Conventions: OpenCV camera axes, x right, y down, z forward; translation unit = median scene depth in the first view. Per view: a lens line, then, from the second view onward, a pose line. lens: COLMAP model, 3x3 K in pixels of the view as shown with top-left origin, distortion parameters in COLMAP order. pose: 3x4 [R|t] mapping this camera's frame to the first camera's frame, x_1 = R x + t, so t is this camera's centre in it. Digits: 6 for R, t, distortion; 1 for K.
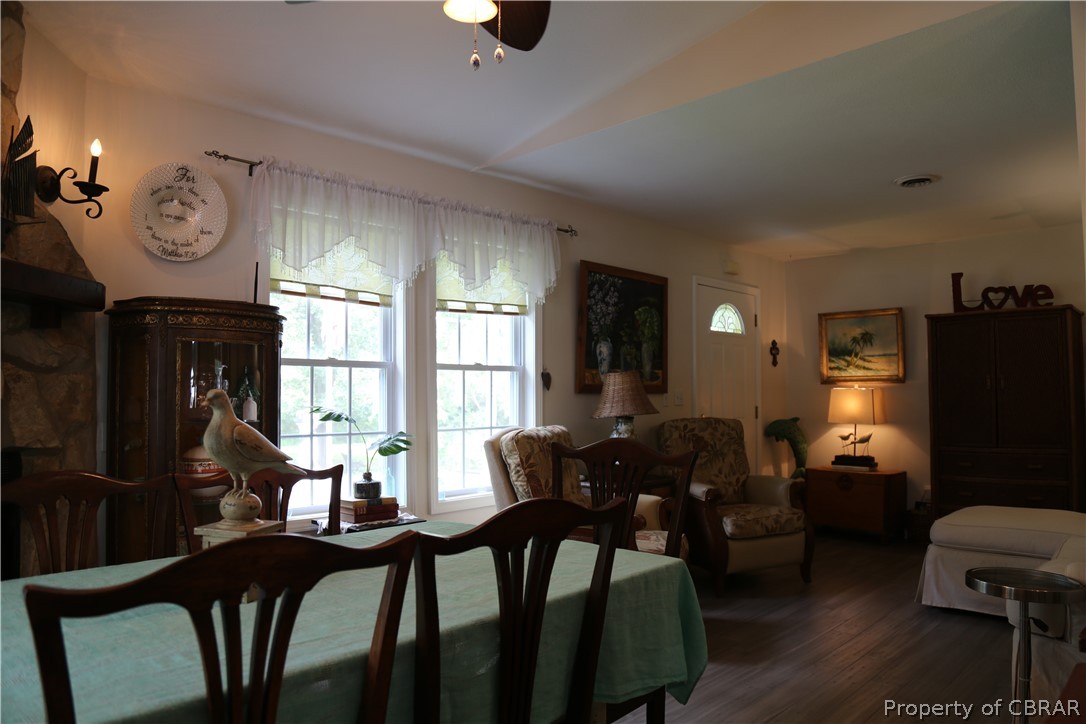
lens RADIAL K [[747.2, 0, 544.7], [0, 747.2, 374.6], [0, 0, 1]] dist [-0.117020, 0.058436]
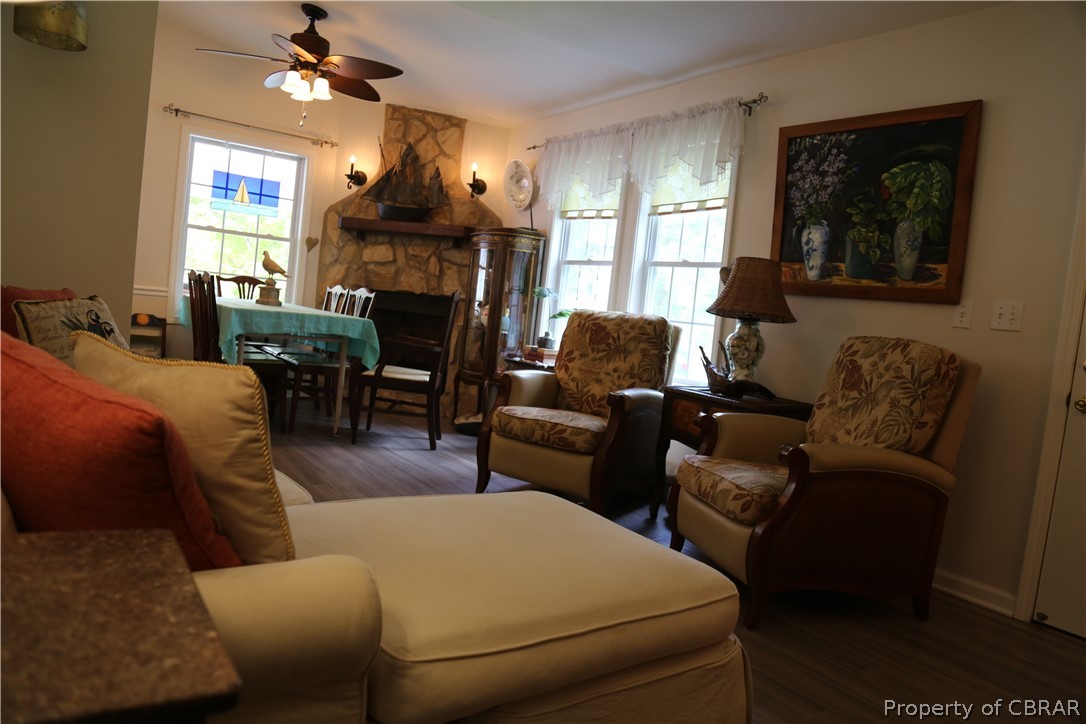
lens RADIAL K [[747.2, 0, 544.7], [0, 747.2, 374.6], [0, 0, 1]] dist [-0.117020, 0.058436]
pose [[-0.192784, 0.079562, -0.978010, 0.867387], [-0.064709, 0.993507, 0.093578, 0.053169], [0.979105, 0.081326, -0.186384, 0.887919]]
